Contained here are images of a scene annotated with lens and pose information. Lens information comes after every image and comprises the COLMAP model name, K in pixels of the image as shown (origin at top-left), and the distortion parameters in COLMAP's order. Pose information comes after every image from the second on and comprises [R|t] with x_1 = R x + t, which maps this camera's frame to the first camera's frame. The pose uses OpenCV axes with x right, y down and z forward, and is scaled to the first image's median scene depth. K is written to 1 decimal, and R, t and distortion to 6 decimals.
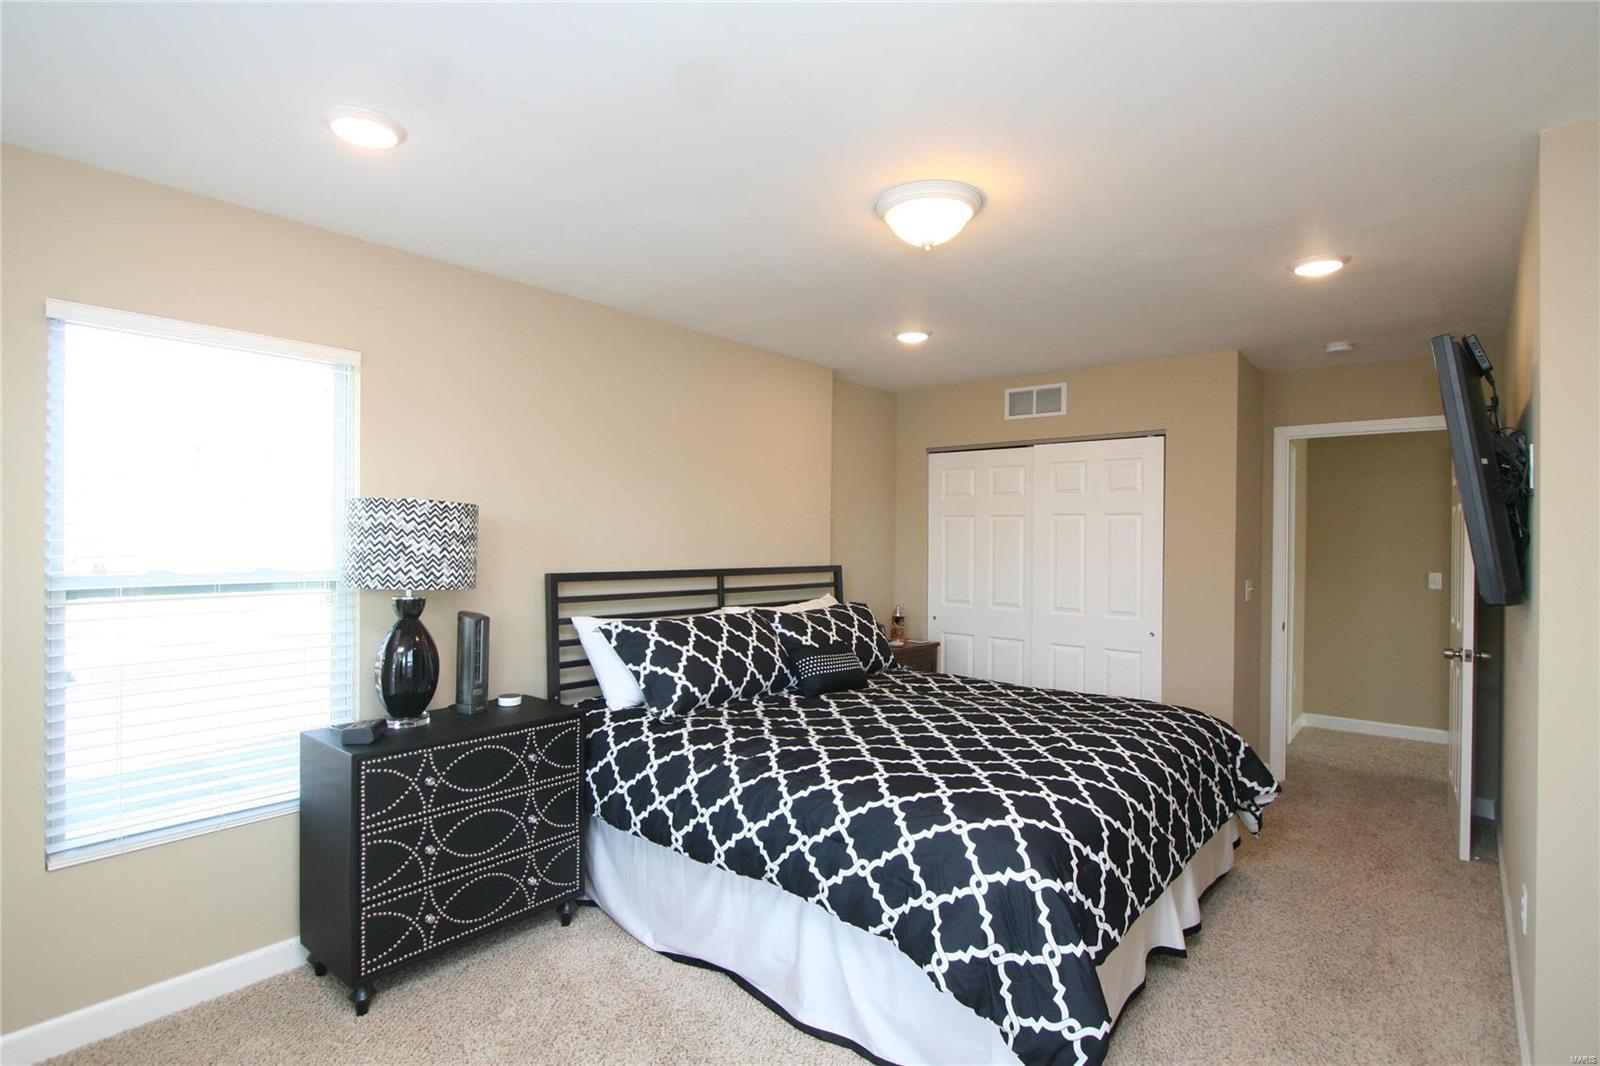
lens RADIAL K [[817.8, 0, 794.4], [0, 817.8, 538.8], [0, 0, 1]] dist [-0.018680, 0.001382]
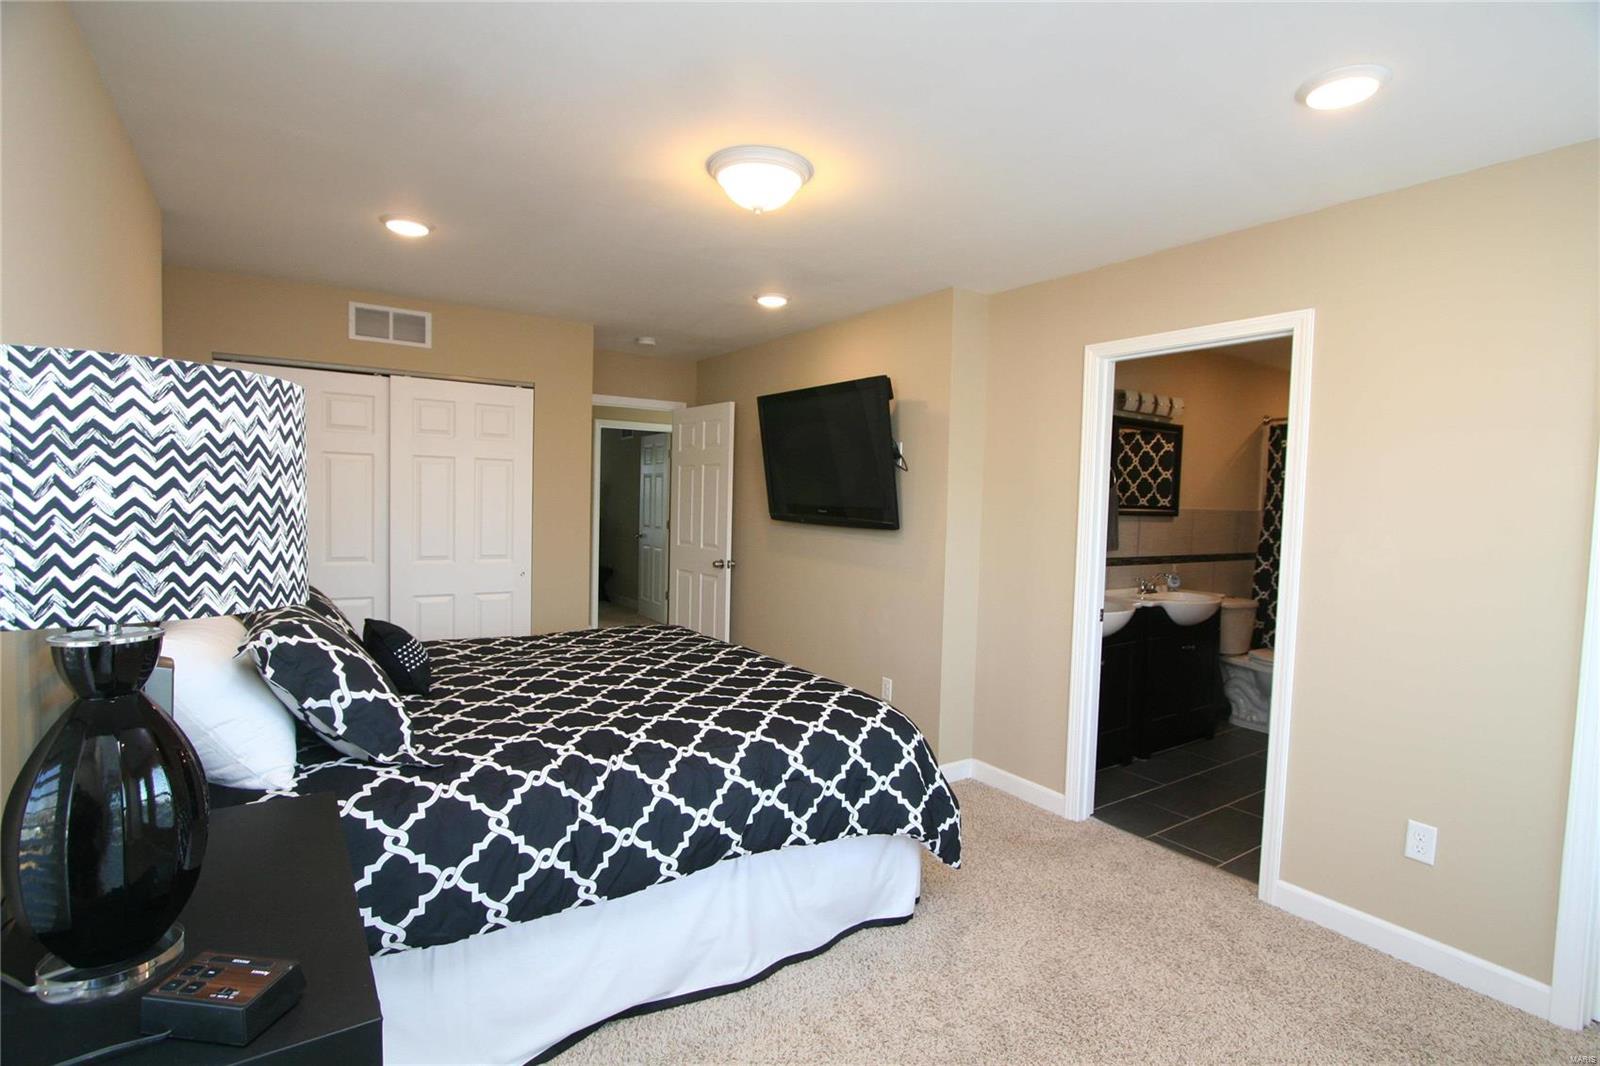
lens RADIAL K [[769.0, 0, 800.0], [0, 769.0, 533.0], [0, 0, 1]] dist [-0.010683, 0.000249]
pose [[0.272318, -0.046460, 0.961085, -0.725907], [-0.027090, 0.998067, 0.055923, -0.001987], [-0.961826, -0.041265, 0.270533, 0.614216]]
